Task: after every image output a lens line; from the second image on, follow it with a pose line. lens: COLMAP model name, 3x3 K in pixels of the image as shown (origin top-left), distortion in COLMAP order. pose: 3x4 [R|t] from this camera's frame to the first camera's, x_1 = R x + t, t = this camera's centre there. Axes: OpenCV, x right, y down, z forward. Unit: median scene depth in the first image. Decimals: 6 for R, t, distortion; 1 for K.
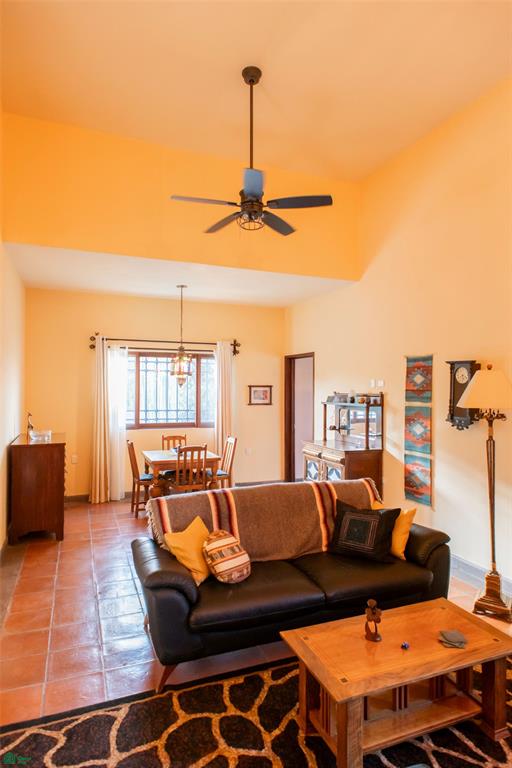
lens RADIAL K [[454.9, 0, 257.0], [0, 454.9, 388.6], [0, 0, 1]] dist [0.005412, -0.002399]
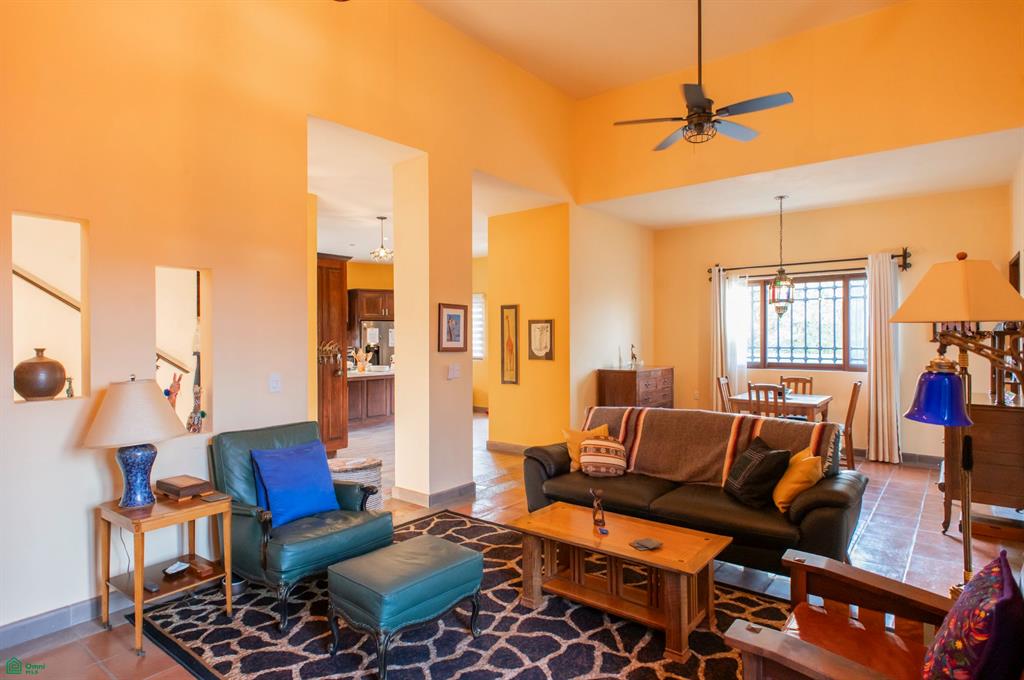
lens RADIAL K [[563.9, 0, 507.4], [0, 563.9, 341.2], [0, 0, 1]] dist [0.012791, 0.000628]
pose [[0.493251, -0.003490, -0.869880, 0.448430], [0.008862, 0.999960, 0.001013, 0.031815], [0.869842, -0.008208, 0.493262, 0.040034]]
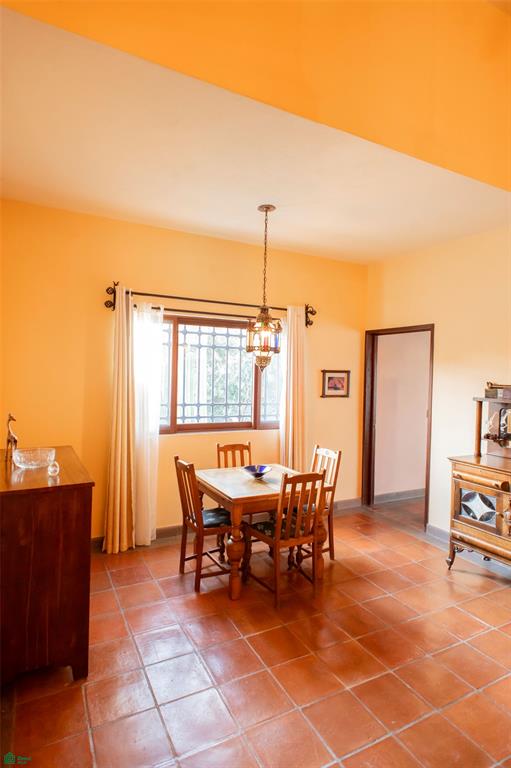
lens RADIAL K [[422.9, 0, 253.6], [0, 422.9, 383.3], [0, 0, 1]] dist [0.012791, 0.000628]
pose [[0.994470, 0.014254, 0.104046, -0.217570], [-0.017084, 0.999507, 0.026359, -0.001950], [-0.103619, -0.027991, 0.994223, 0.385580]]
